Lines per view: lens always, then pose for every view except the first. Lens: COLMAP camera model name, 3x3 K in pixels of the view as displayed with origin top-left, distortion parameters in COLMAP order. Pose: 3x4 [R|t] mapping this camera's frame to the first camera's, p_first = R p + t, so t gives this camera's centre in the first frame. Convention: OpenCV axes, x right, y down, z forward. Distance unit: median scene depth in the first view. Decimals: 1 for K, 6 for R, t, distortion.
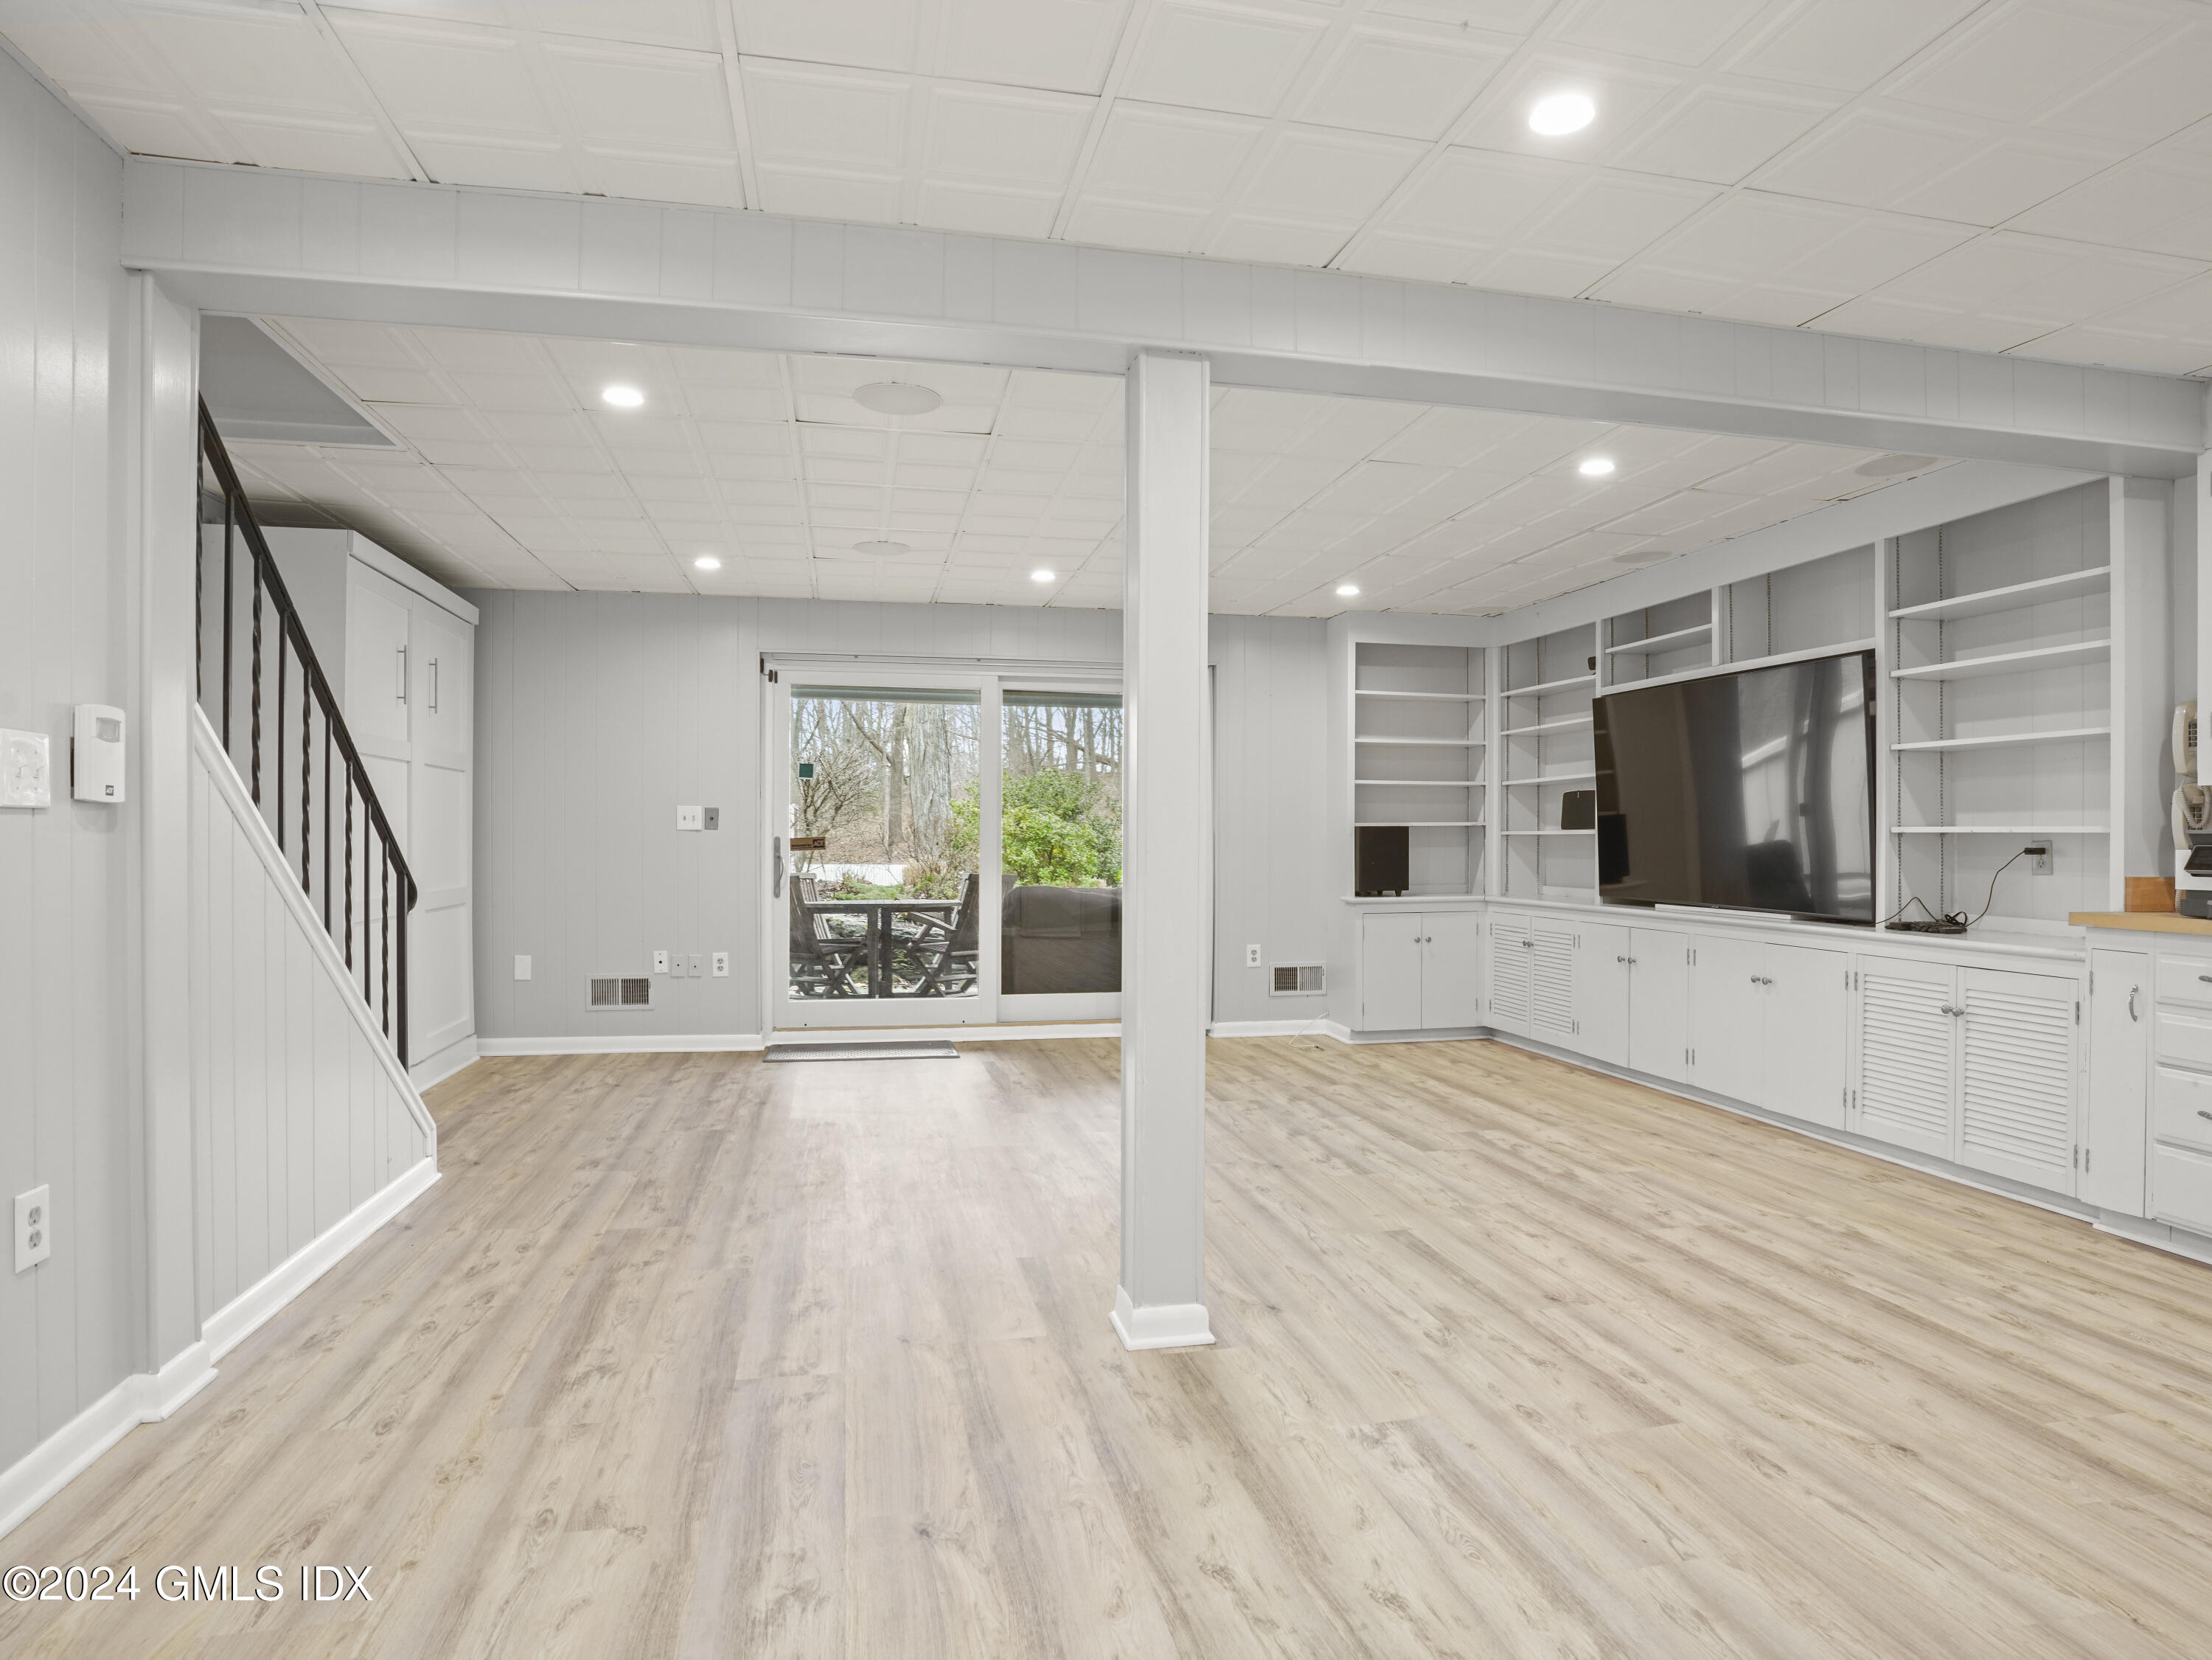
lens RADIAL K [[1226.6, 0, 1108.1], [0, 1226.6, 836.7], [0, 0, 1]] dist [-0.100434, 0.045244]
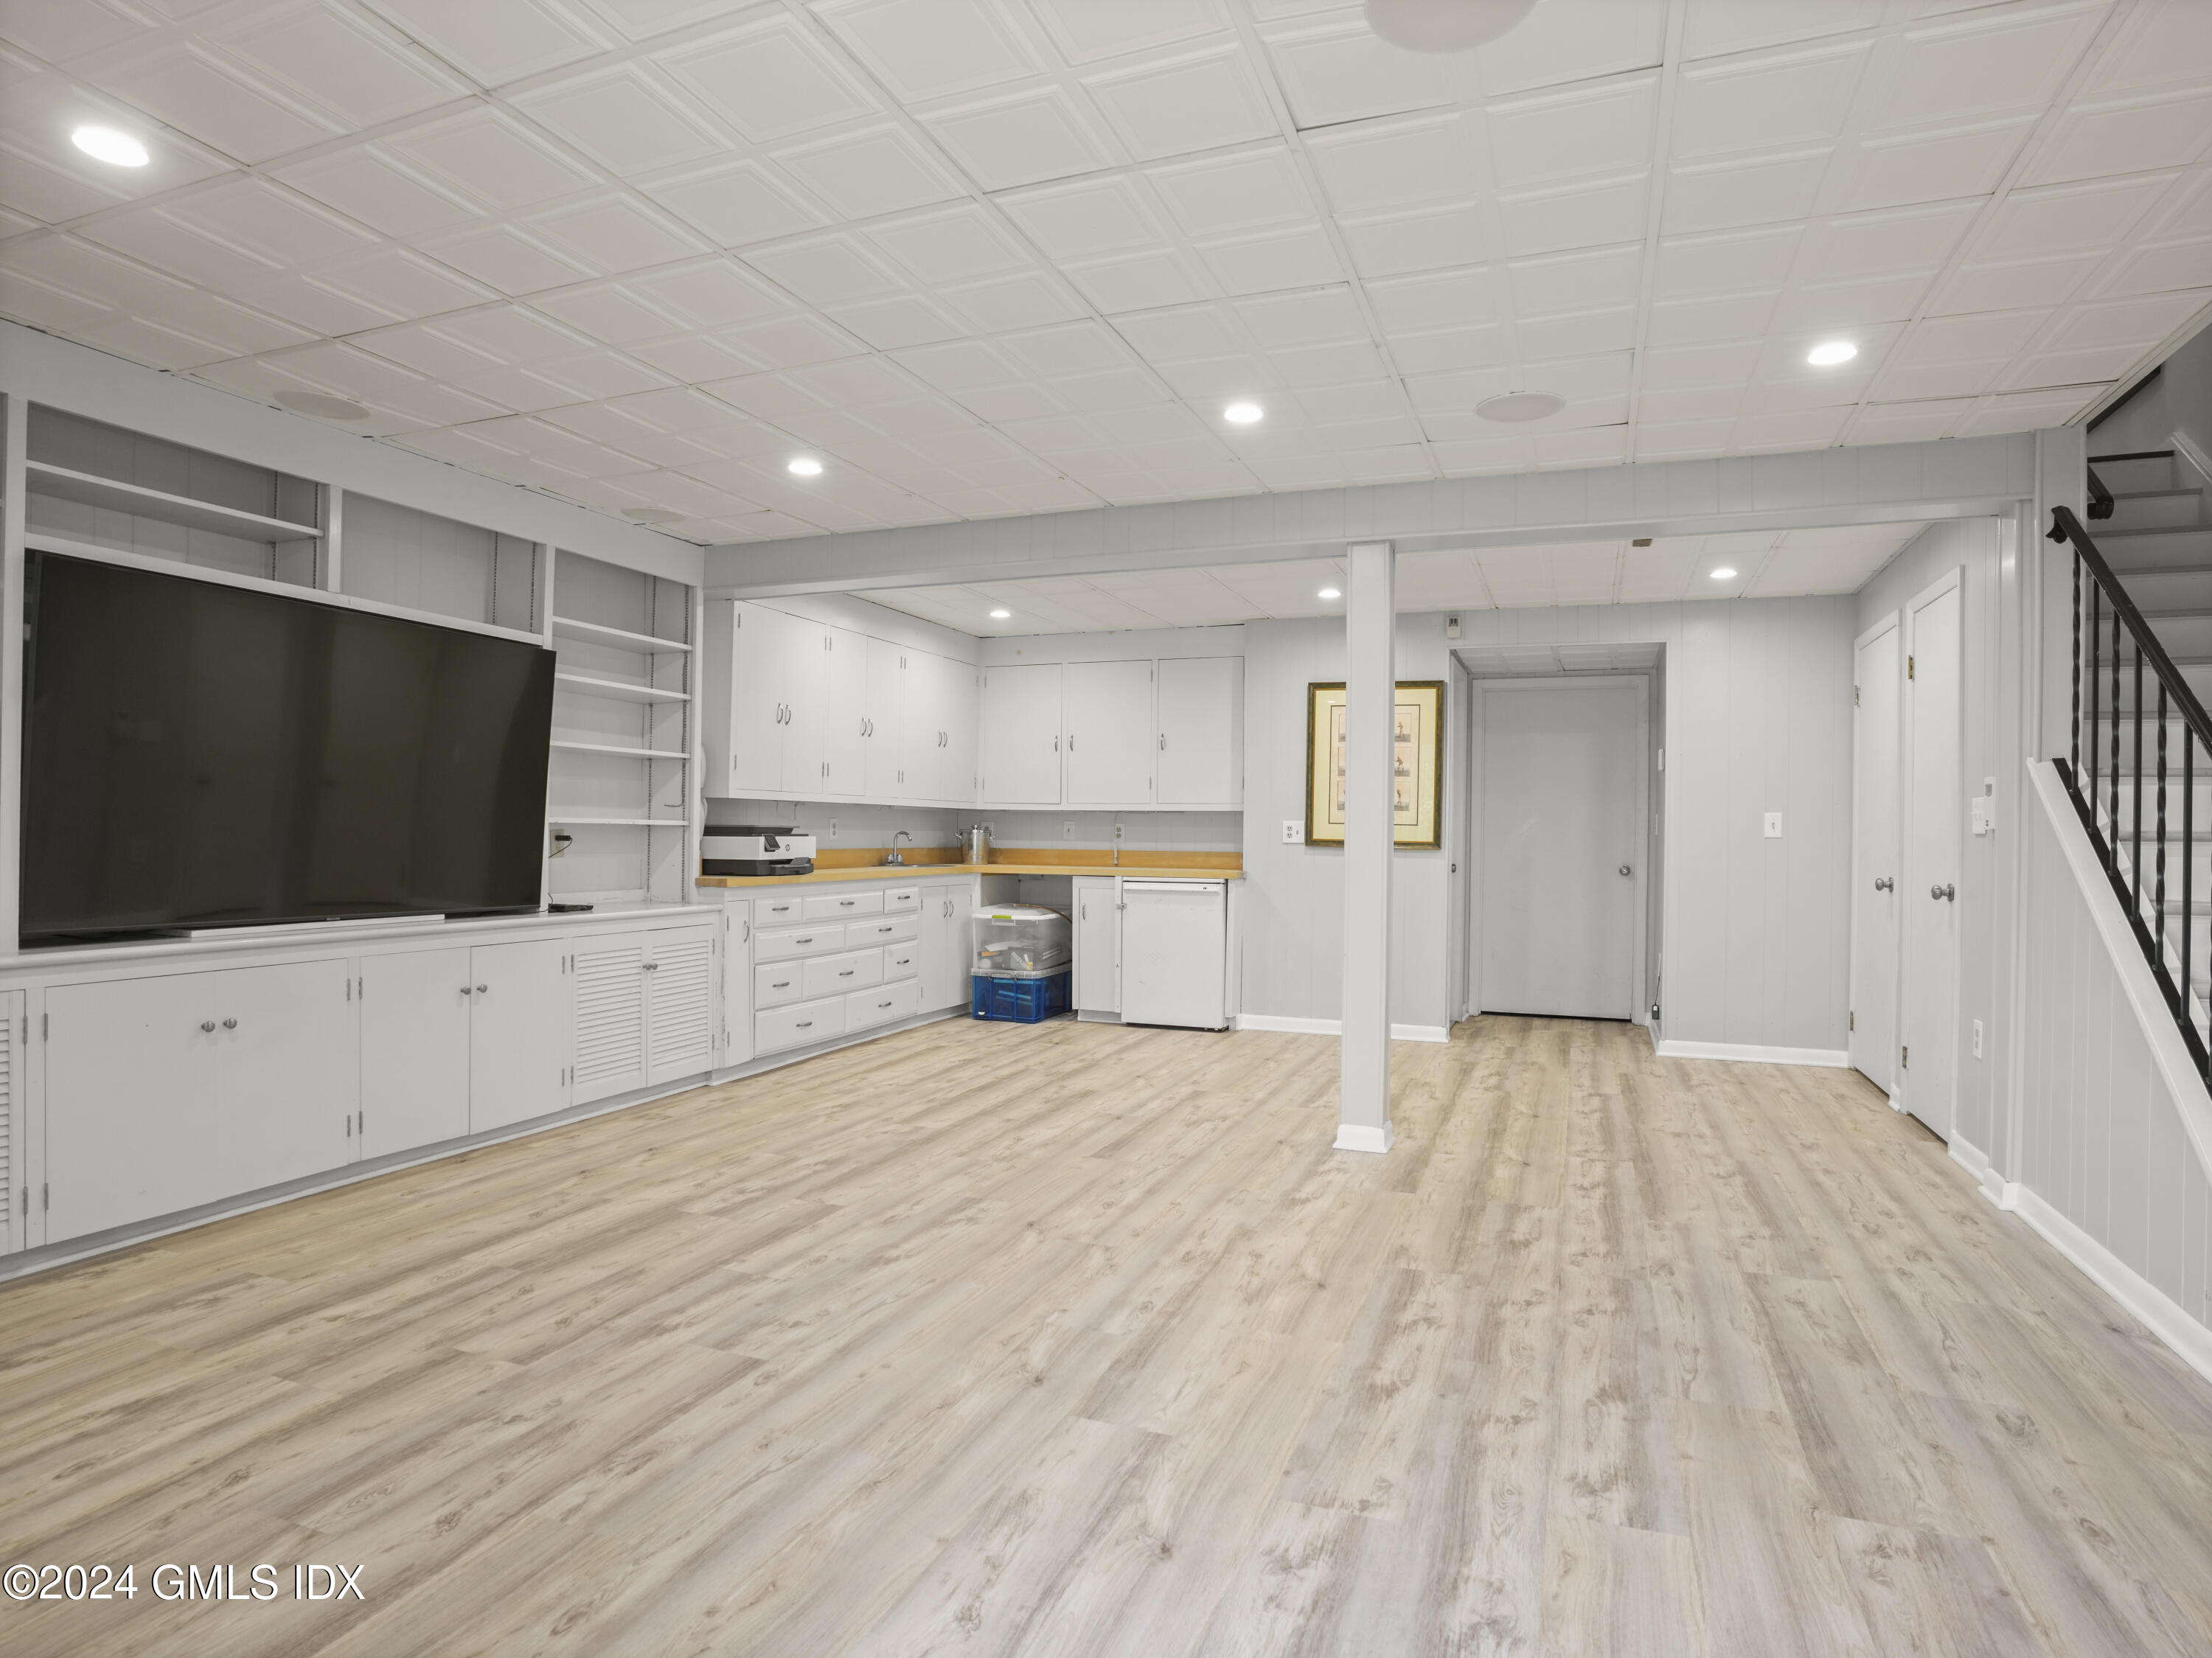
lens RADIAL K [[1226.4, 0, 1108.1], [0, 1226.4, 835.7], [0, 0, 1]] dist [-0.100434, 0.045244]
pose [[-0.836304, -0.013572, 0.548098, -0.411723], [-0.013682, 0.999899, 0.003883, -0.003289], [-0.548095, -0.004251, -0.836405, 1.894110]]
